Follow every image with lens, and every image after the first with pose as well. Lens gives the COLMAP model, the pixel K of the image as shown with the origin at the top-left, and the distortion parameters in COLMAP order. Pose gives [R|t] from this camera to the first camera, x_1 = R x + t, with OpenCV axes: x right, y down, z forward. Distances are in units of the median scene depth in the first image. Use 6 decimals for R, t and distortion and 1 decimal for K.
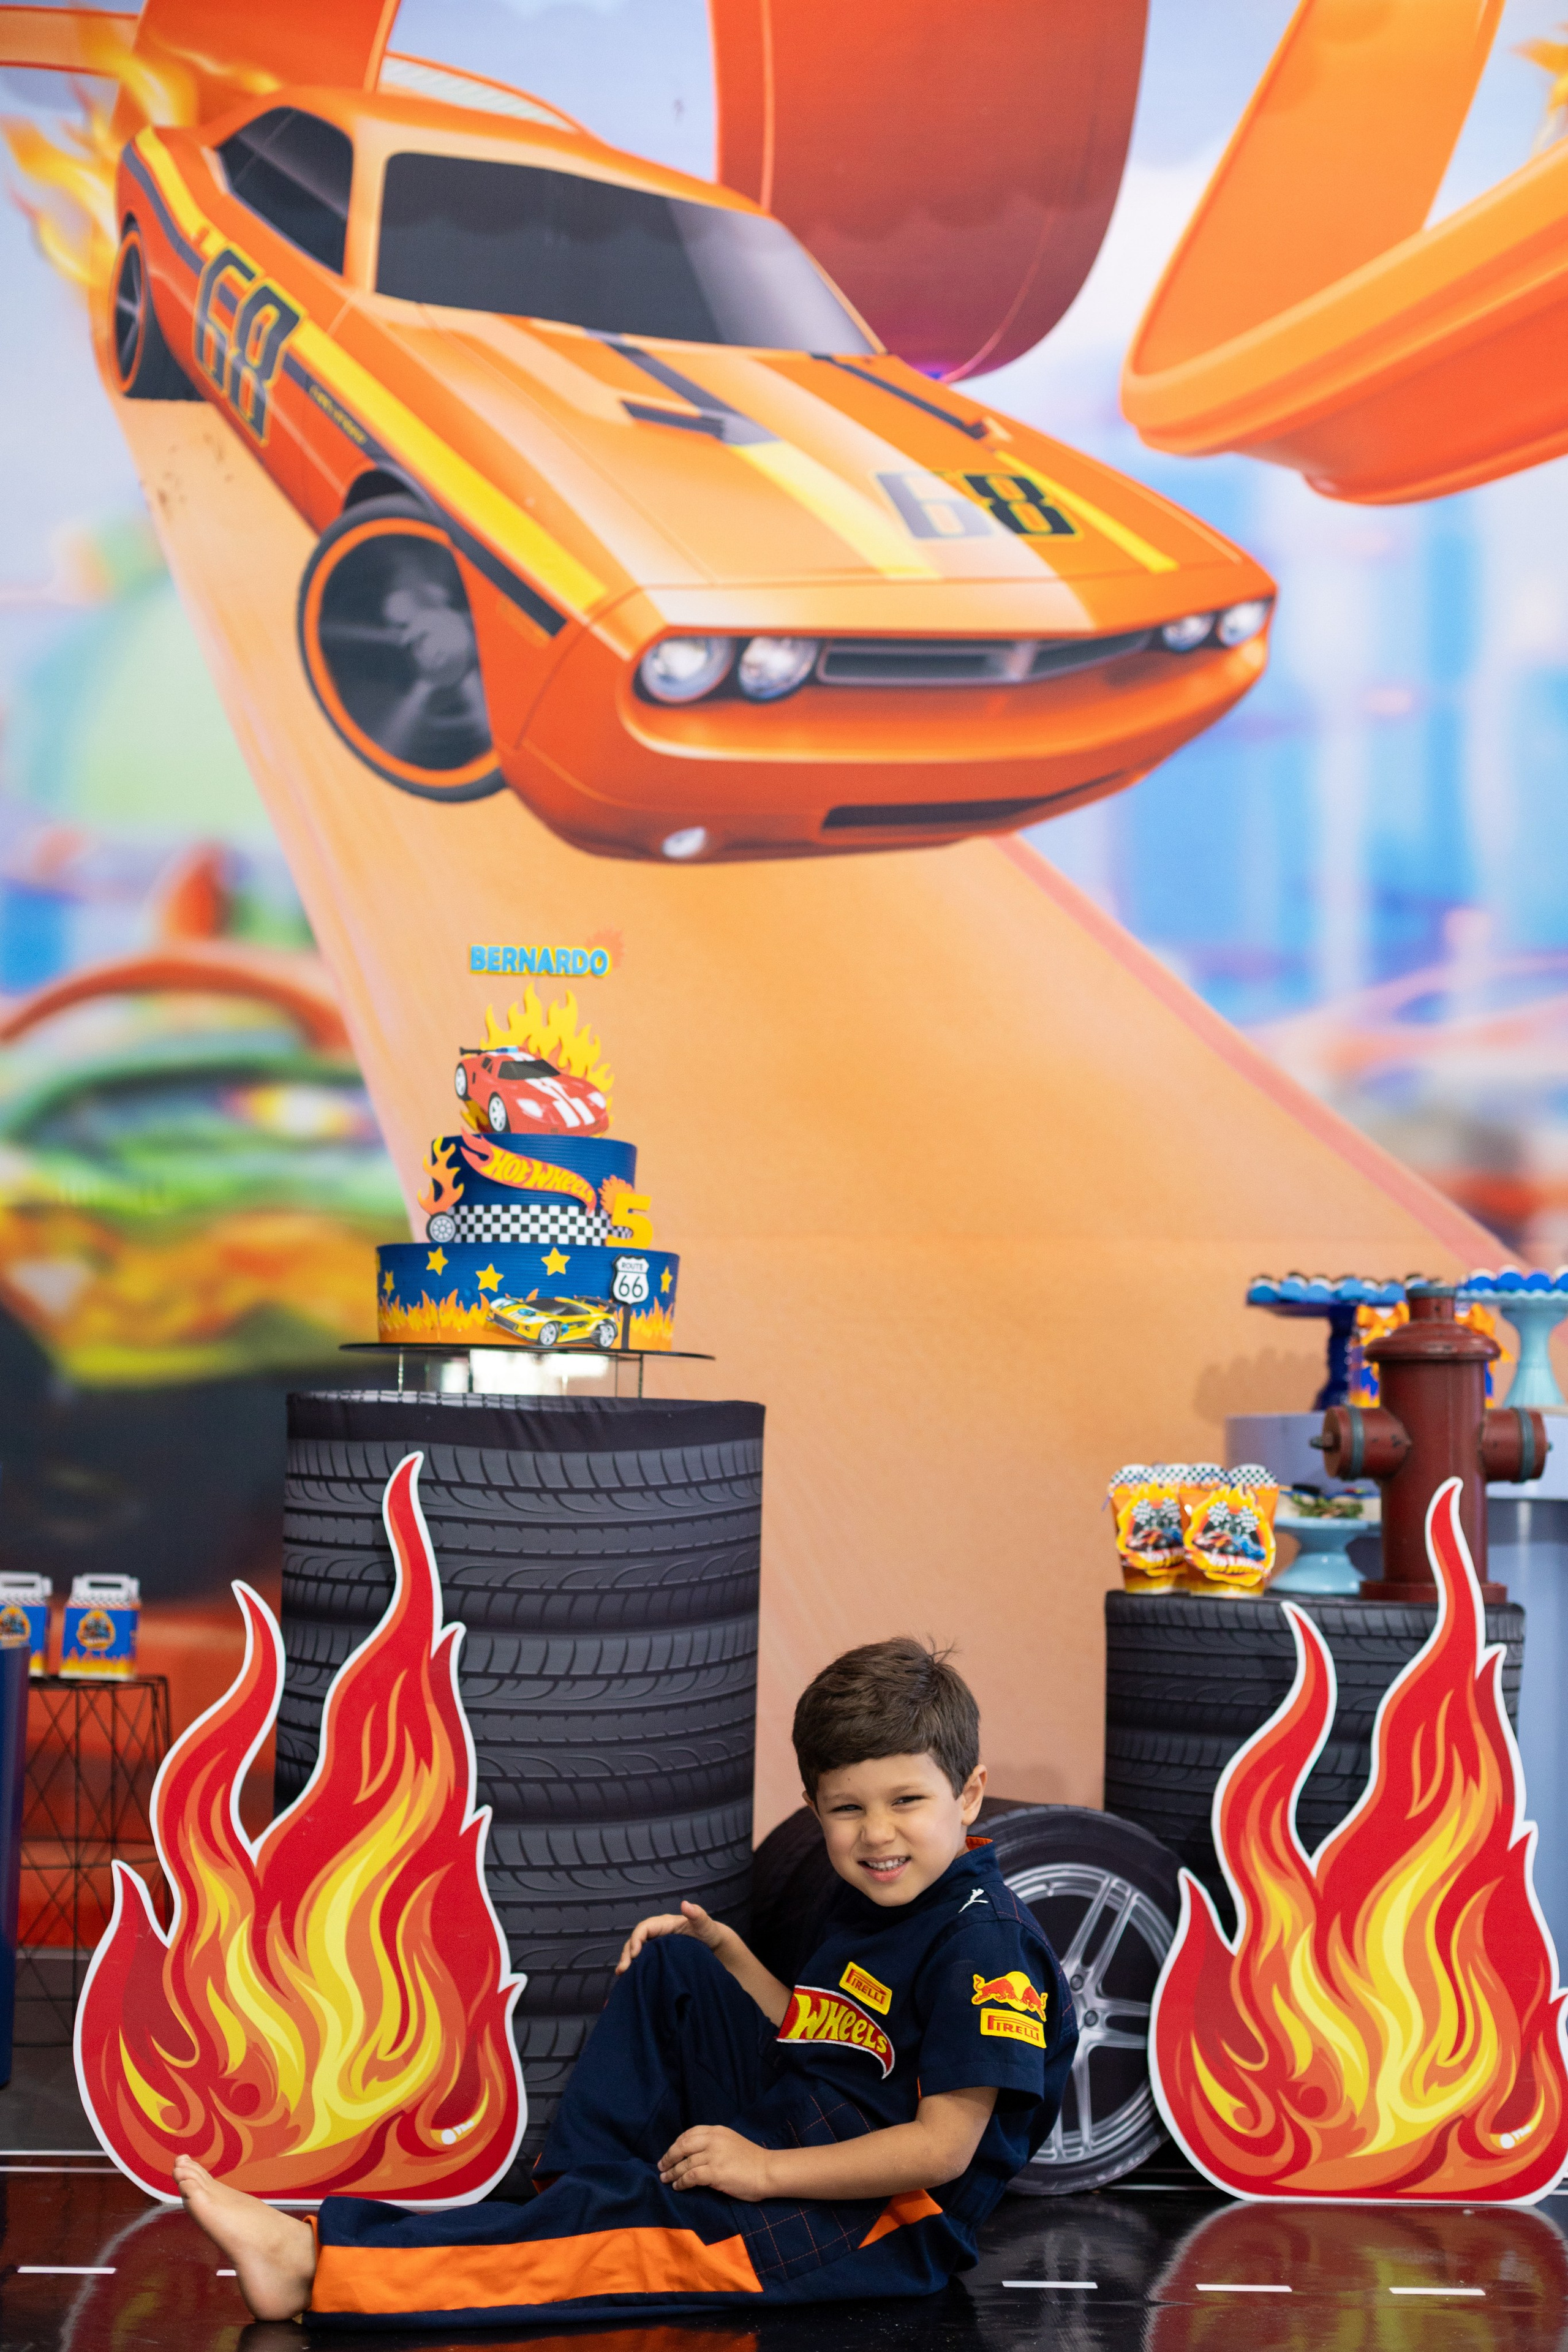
lens RADIAL K [[3431.0, 0, 776.4], [0, 3431.0, 1161.5], [0, 0, 1]] dist [0.012517, -0.130684]
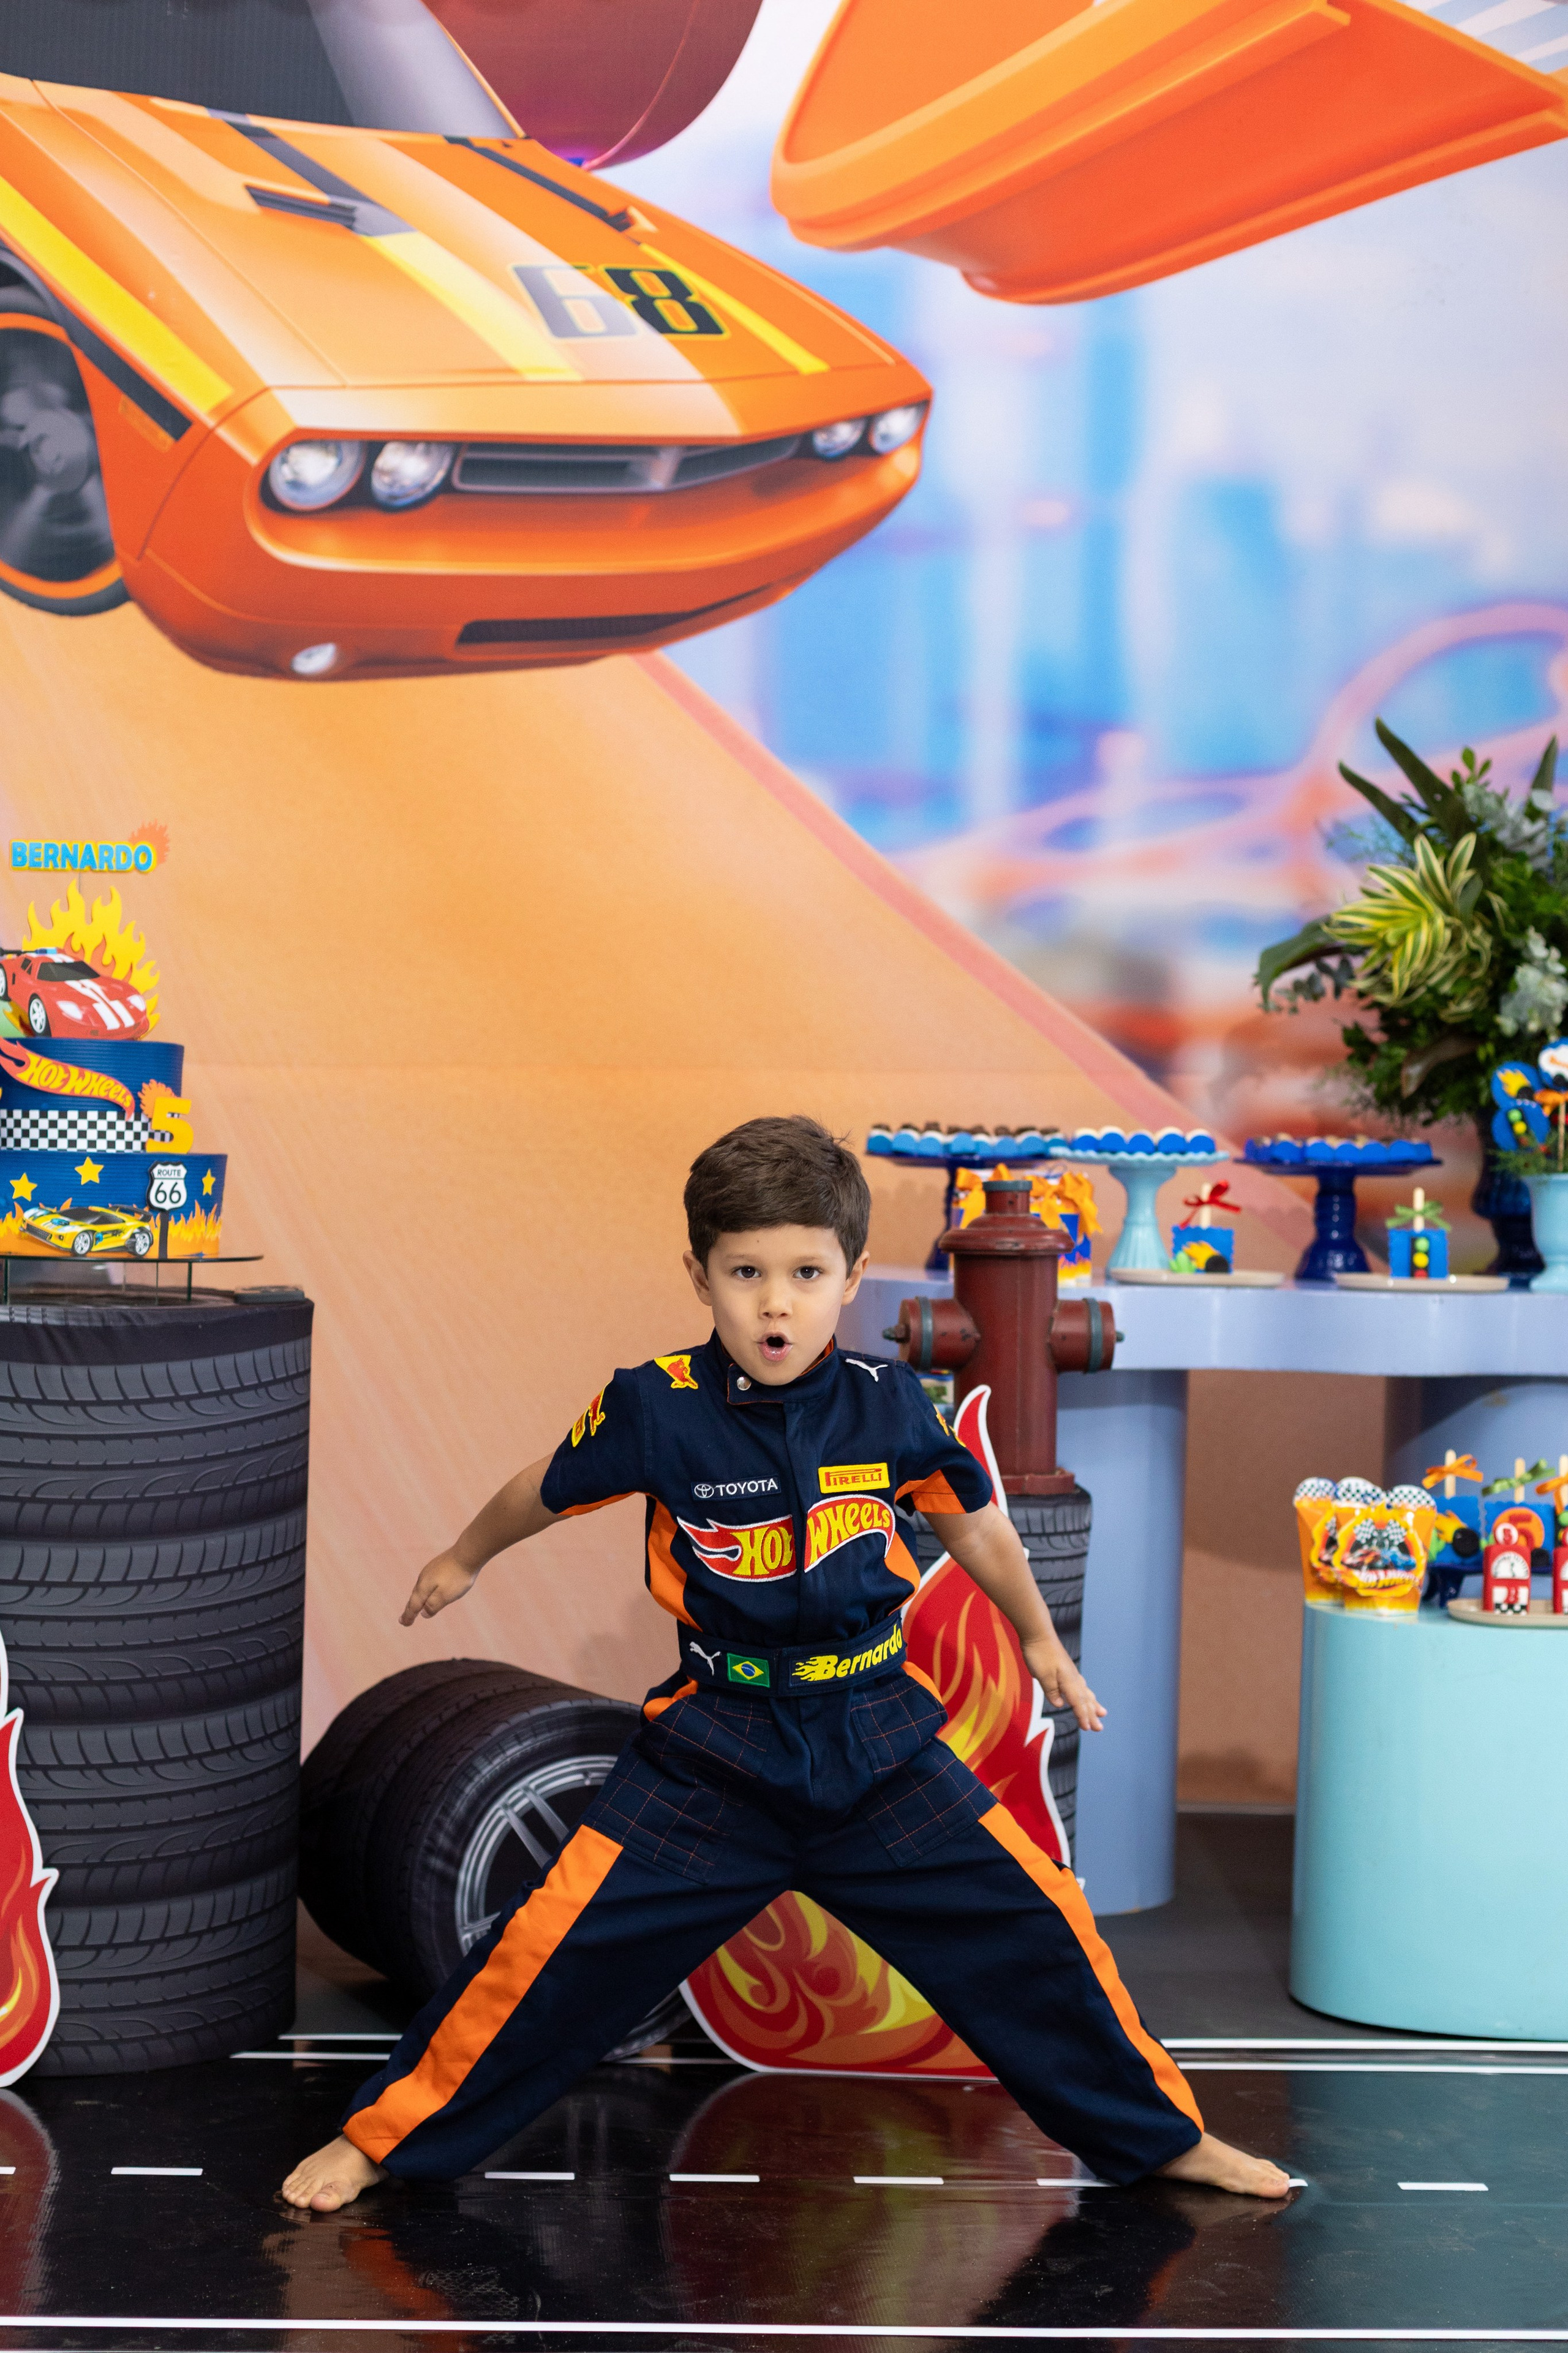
lens RADIAL K [[3648.9, 0, 701.5], [0, 3648.9, 1276.9], [0, 0, 1]] dist [0.004797, -0.091122]
pose [[0.999876, 0.002857, 0.015496, 0.072926], [-0.004840, 0.991568, 0.129500, -0.058700], [-0.014996, -0.129559, 0.991458, -0.049433]]
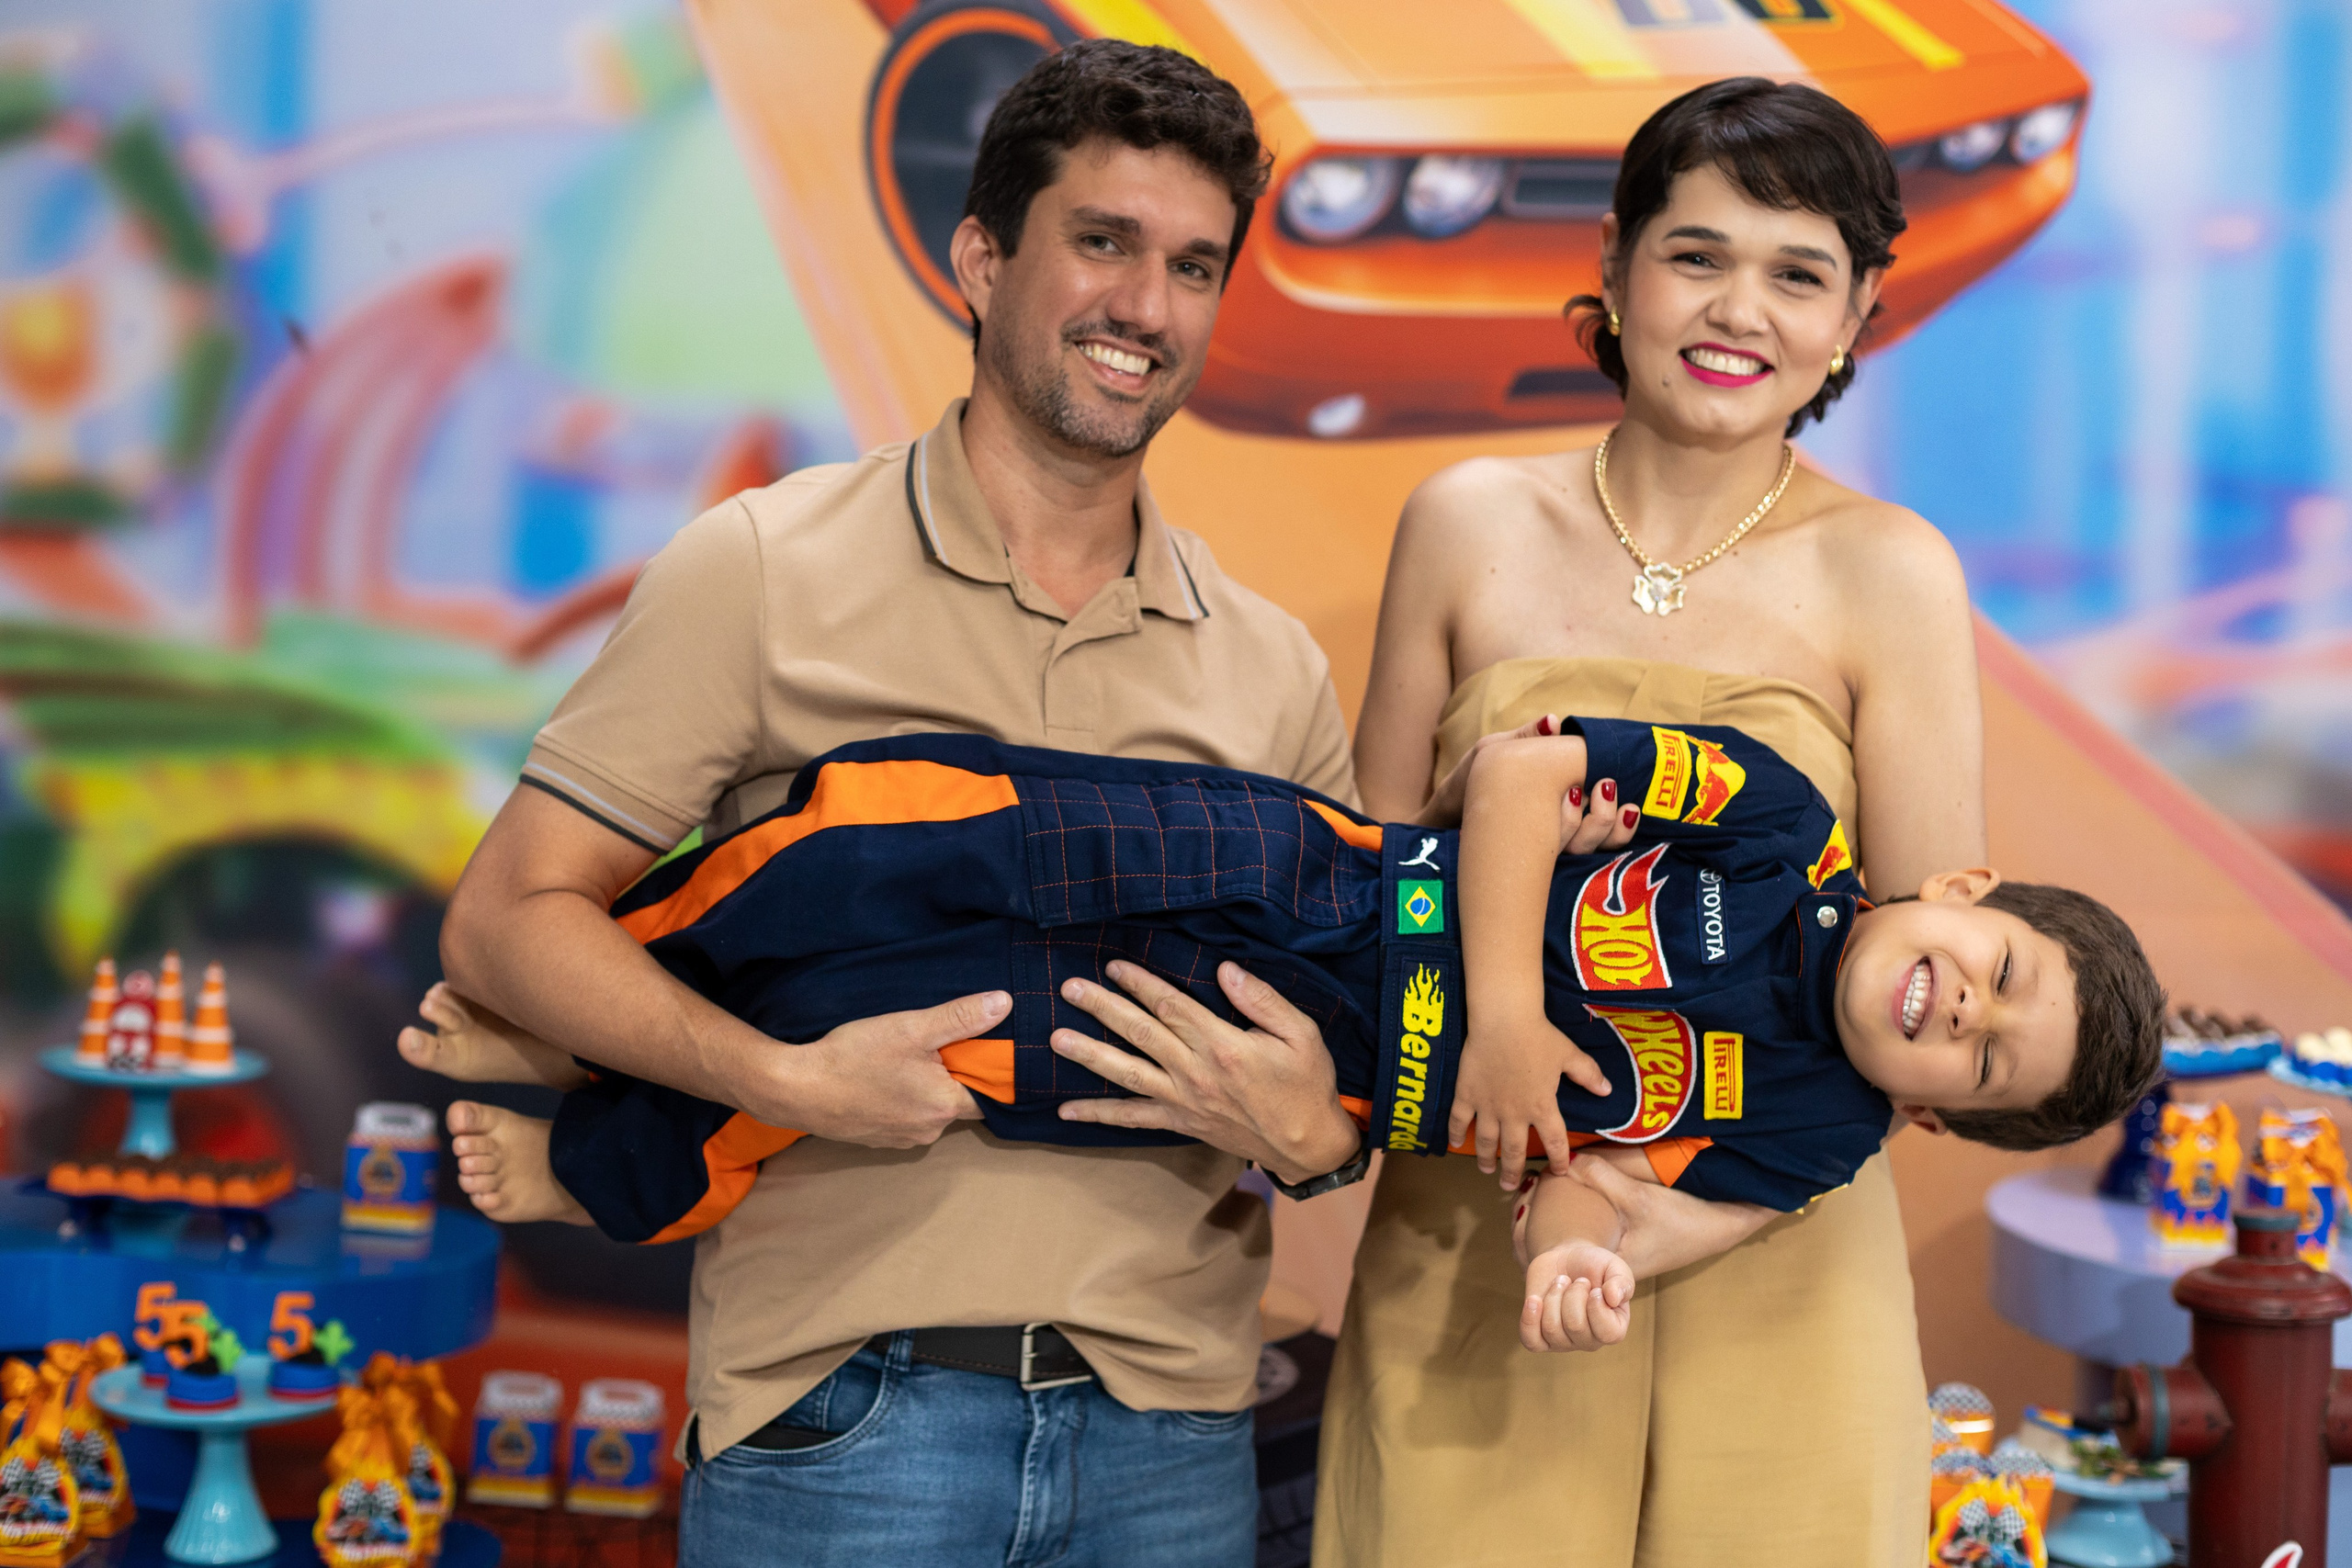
lens RADIAL K [[3508.4, 0, 1176.0], [0, 3508.4, 784.0], [0, 0, 1]] dist [-0.014548, -0.015374]
pose [[0.994816, 0.011689, -0.101015, 0.022102], [0.002552, 0.990189, 0.139714, -0.133728], [0.101657, -0.139248, 0.985026, 0.179411]]
